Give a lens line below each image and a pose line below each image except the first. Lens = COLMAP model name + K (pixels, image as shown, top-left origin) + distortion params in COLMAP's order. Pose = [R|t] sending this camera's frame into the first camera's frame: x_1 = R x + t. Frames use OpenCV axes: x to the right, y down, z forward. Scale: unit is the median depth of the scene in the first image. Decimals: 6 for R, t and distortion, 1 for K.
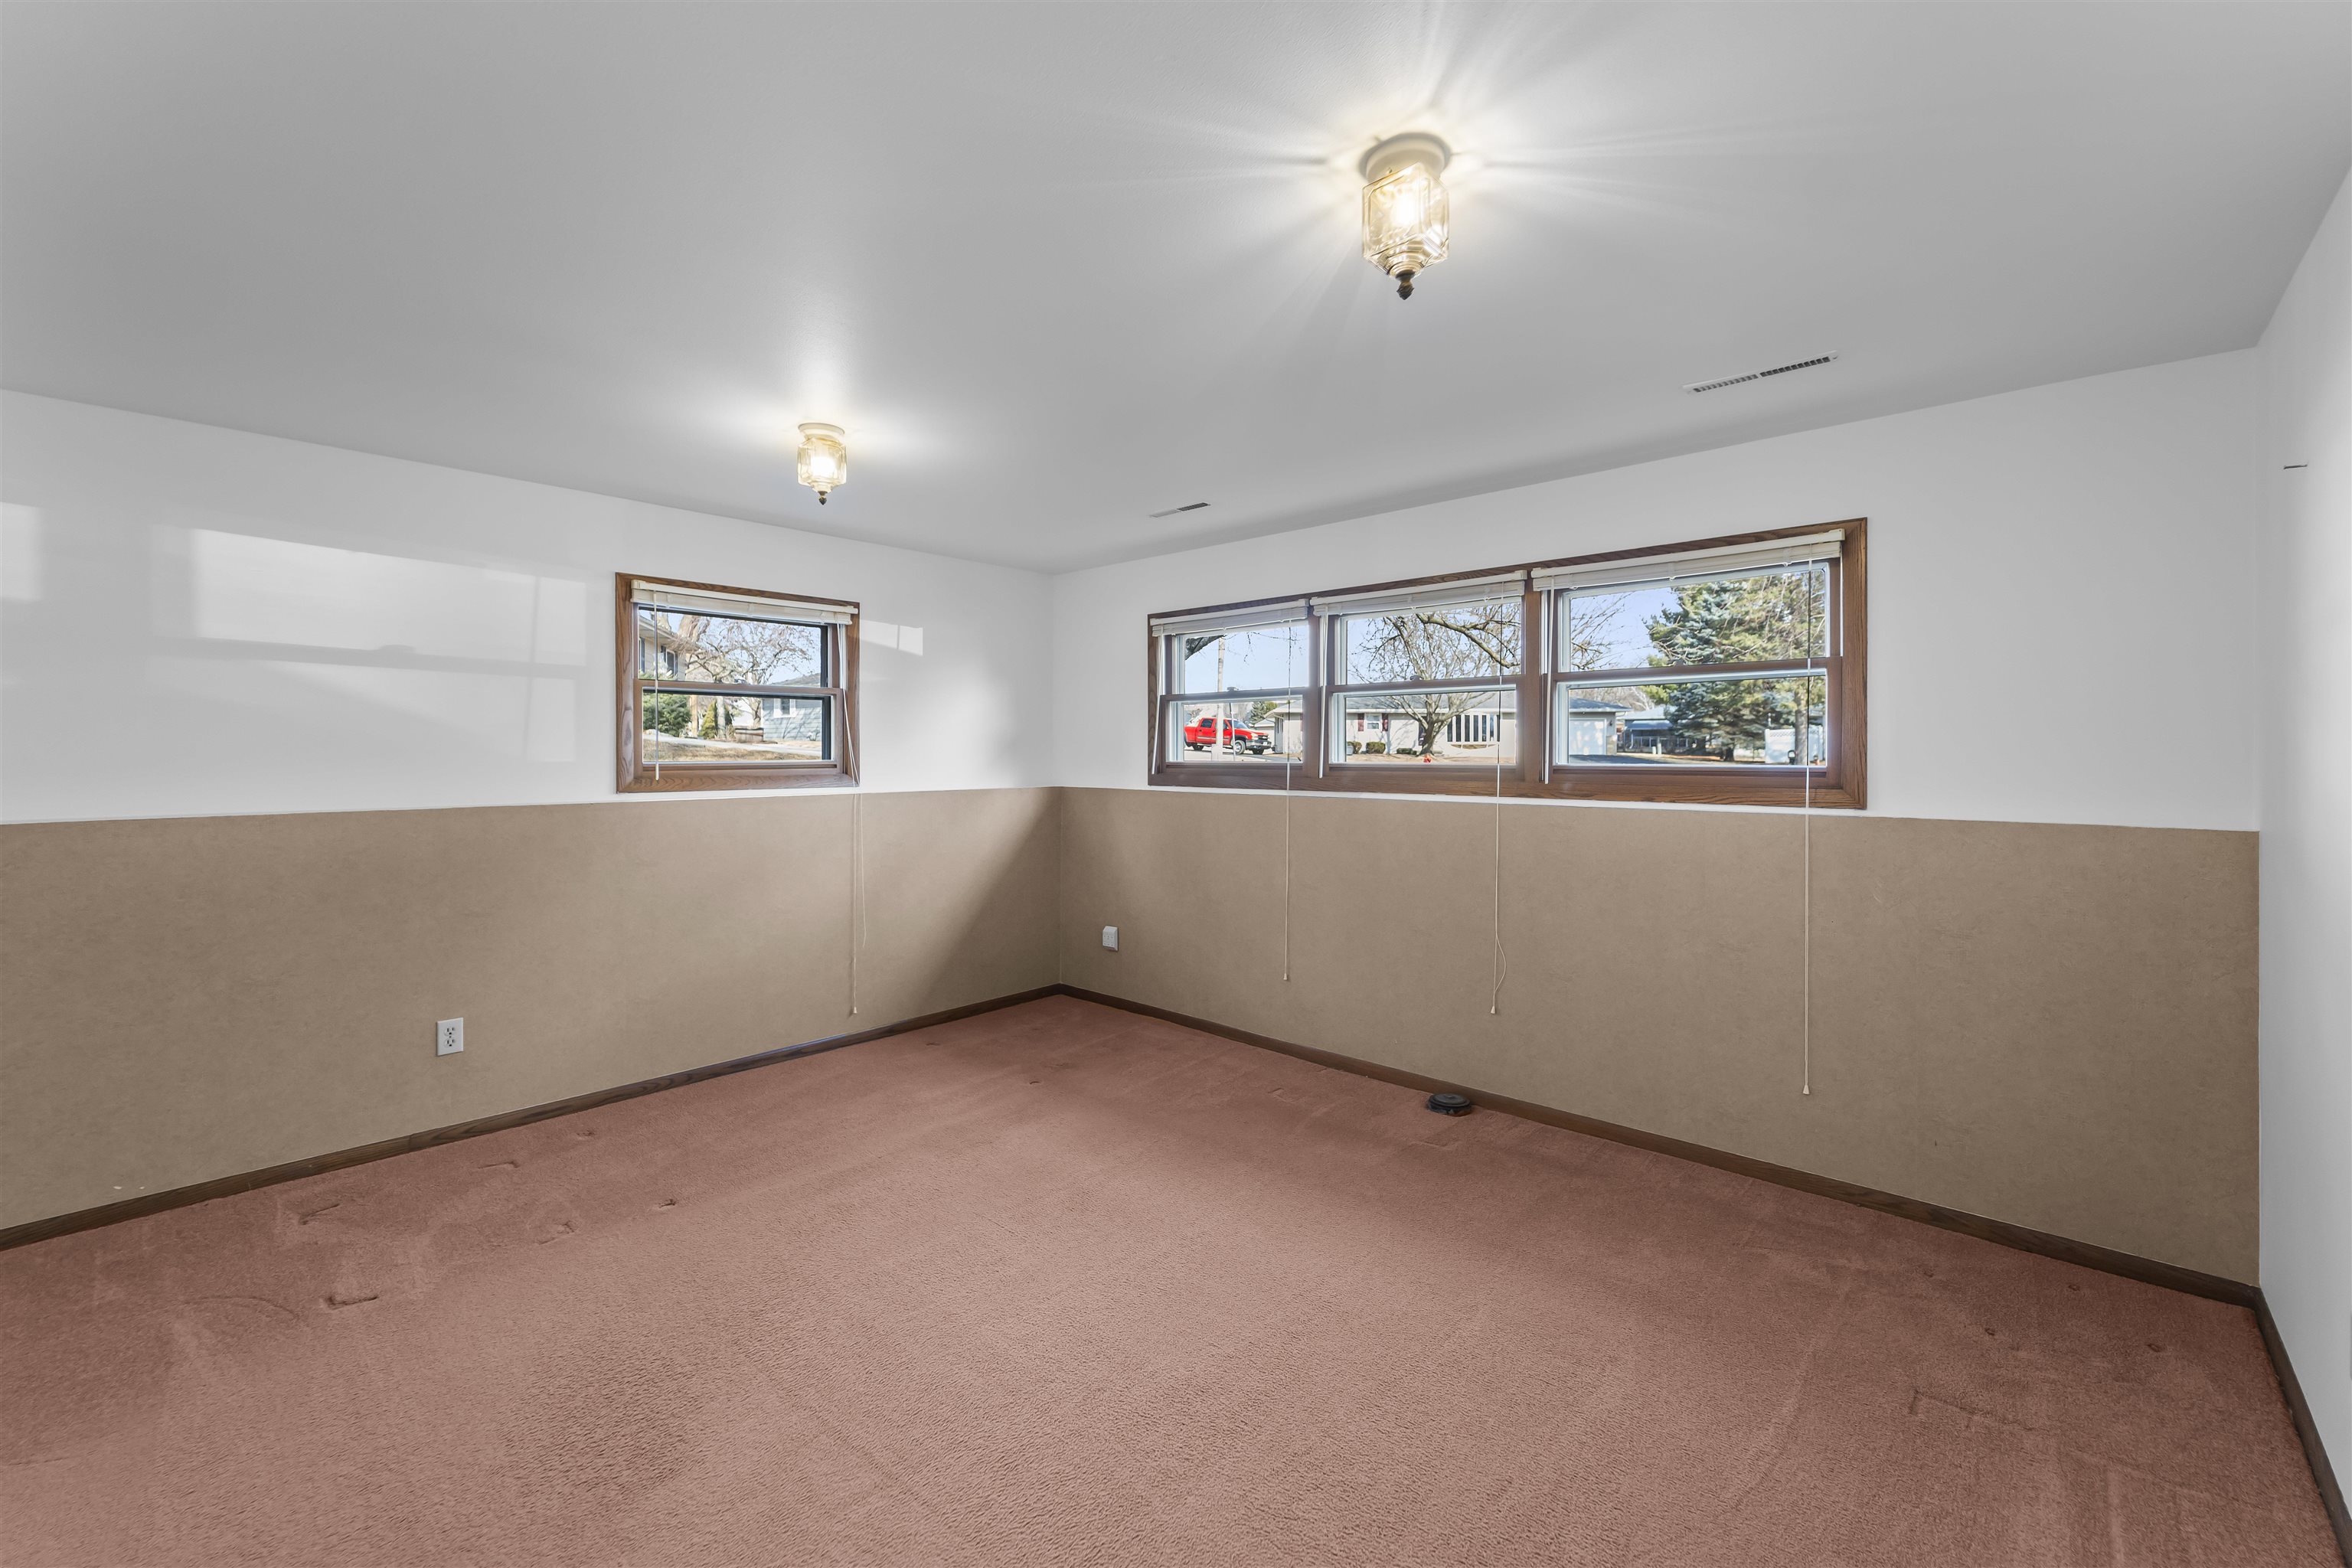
lens RADIAL K [[953.9, 0, 1185.7], [0, 953.9, 765.1], [0, 0, 1]] dist [0.002275, 0.000441]
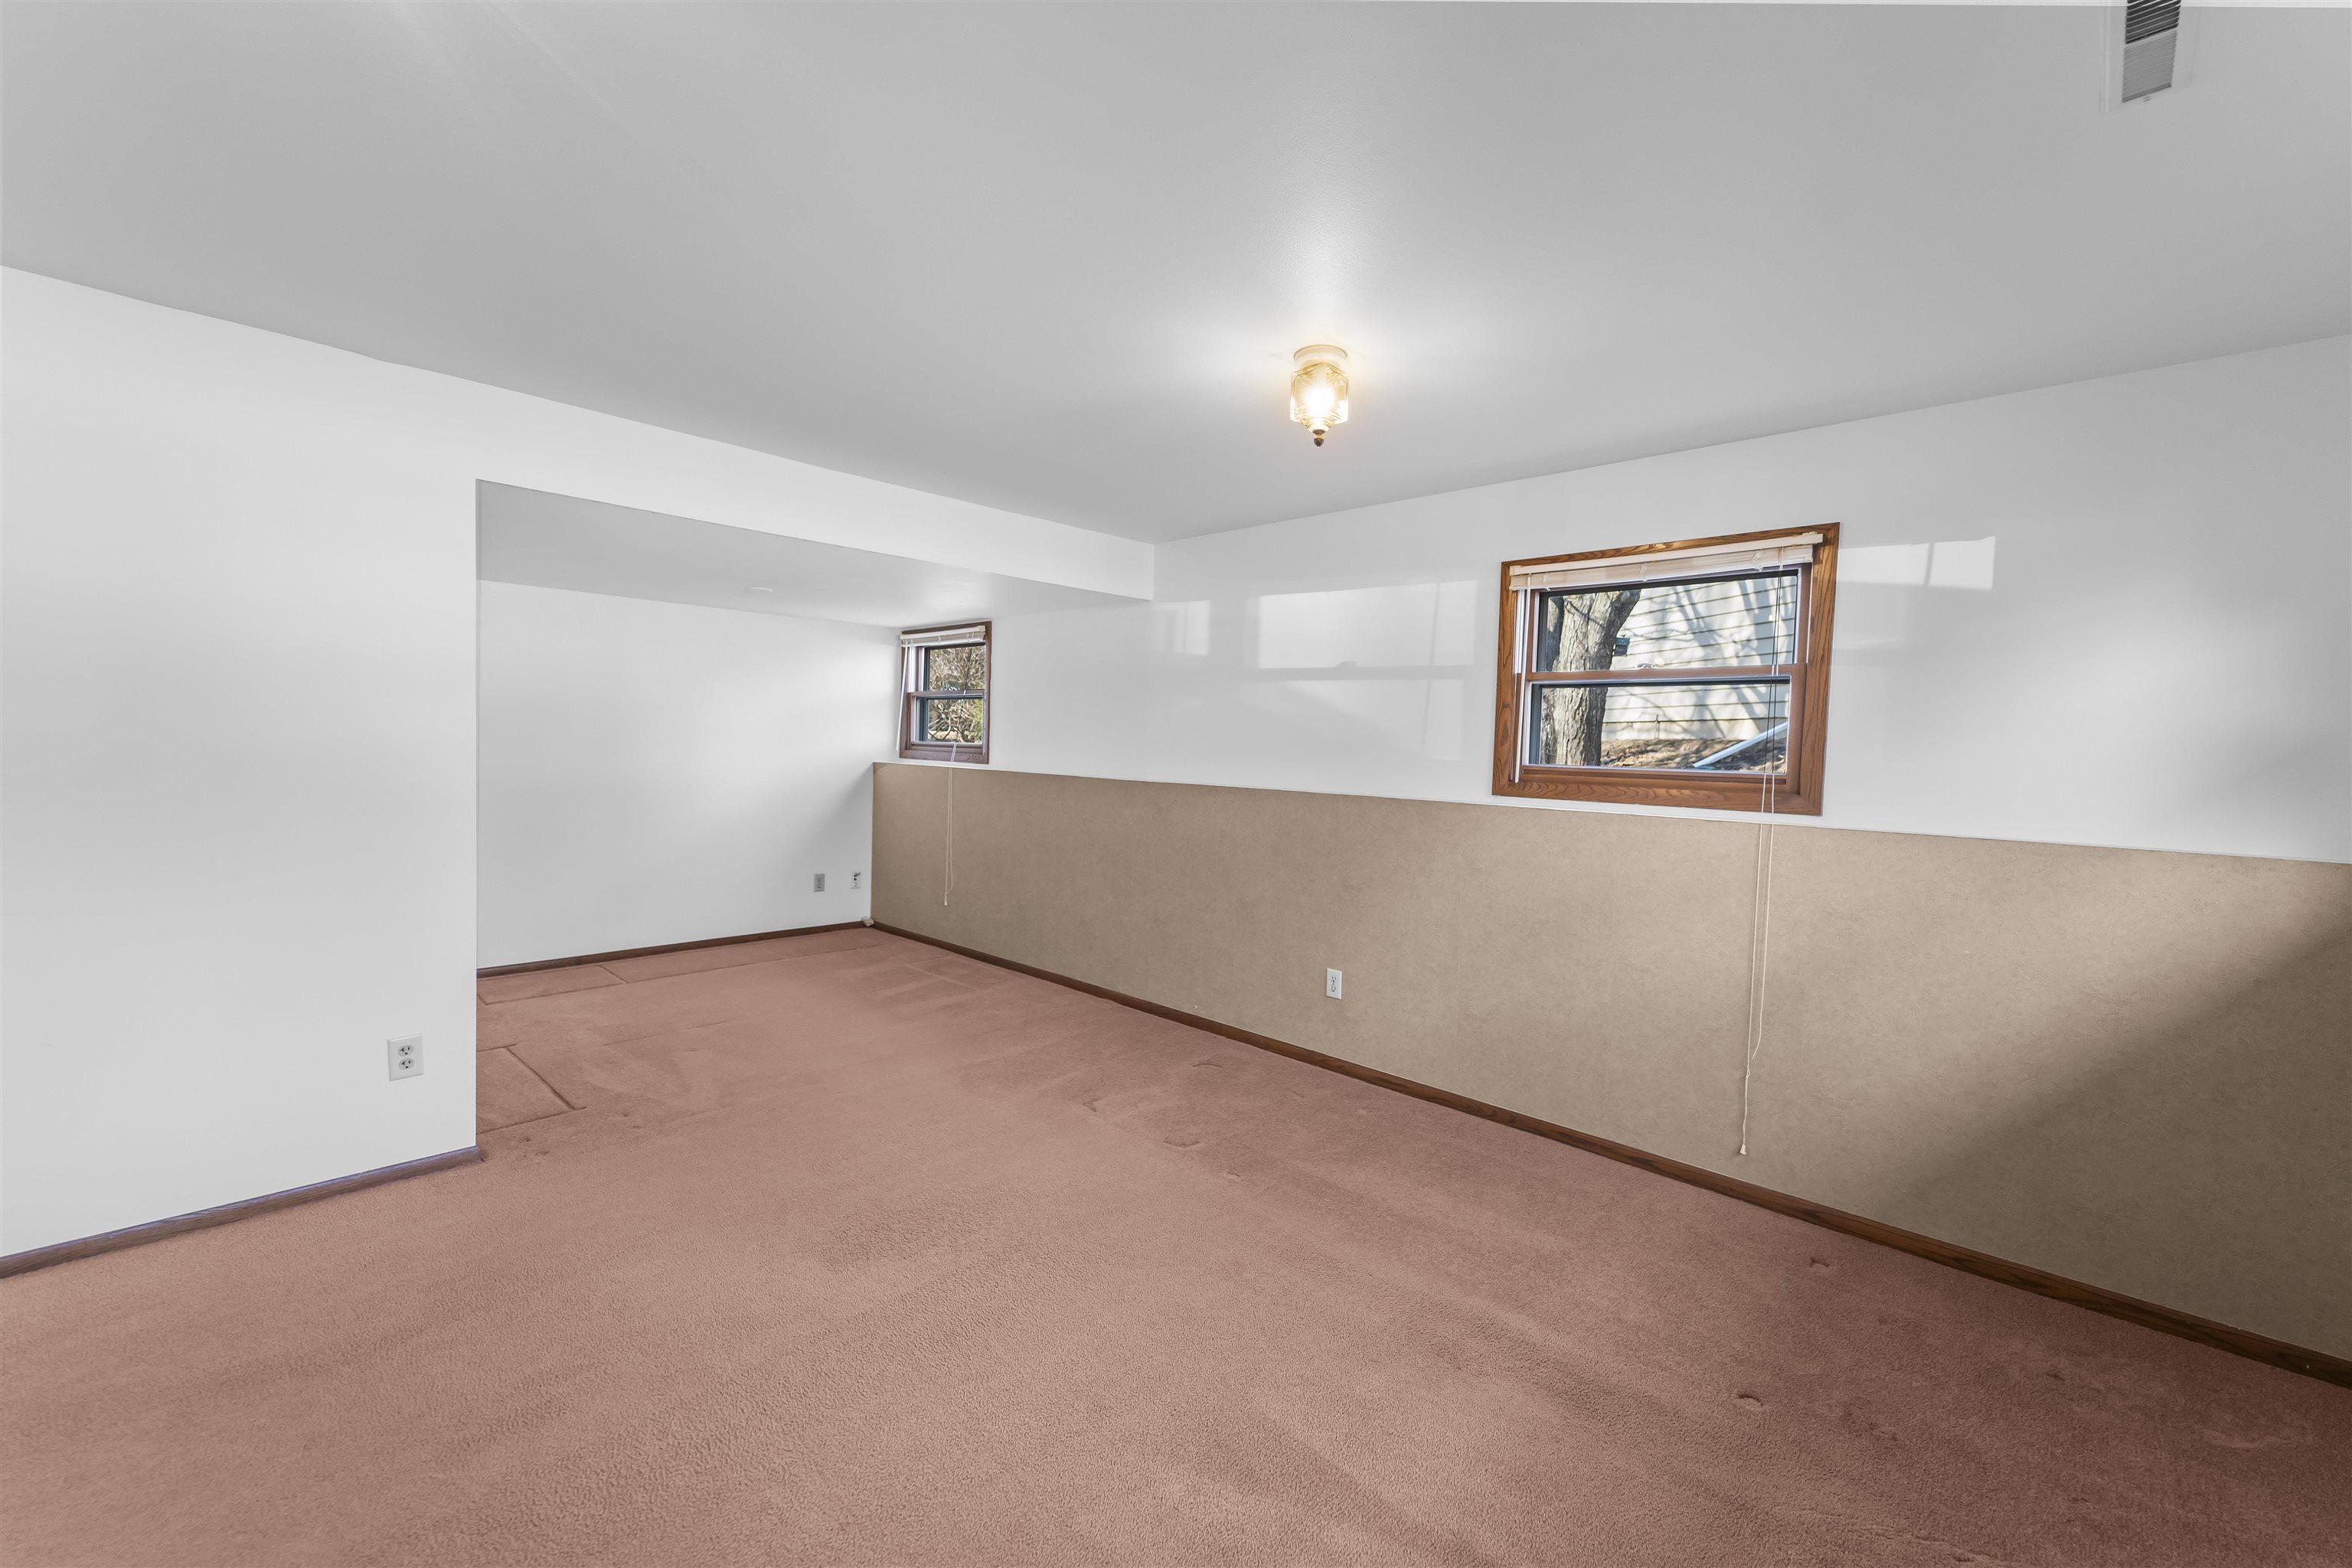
lens RADIAL K [[953.9, 0, 1186.5], [0, 953.9, 791.6], [0, 0, 1]] dist [0.002275, 0.000441]
pose [[-0.031066, 0.050940, -0.998218, 0.393198], [-0.041912, 0.997756, 0.052221, -0.011948], [0.998638, 0.043460, -0.028862, 0.775867]]
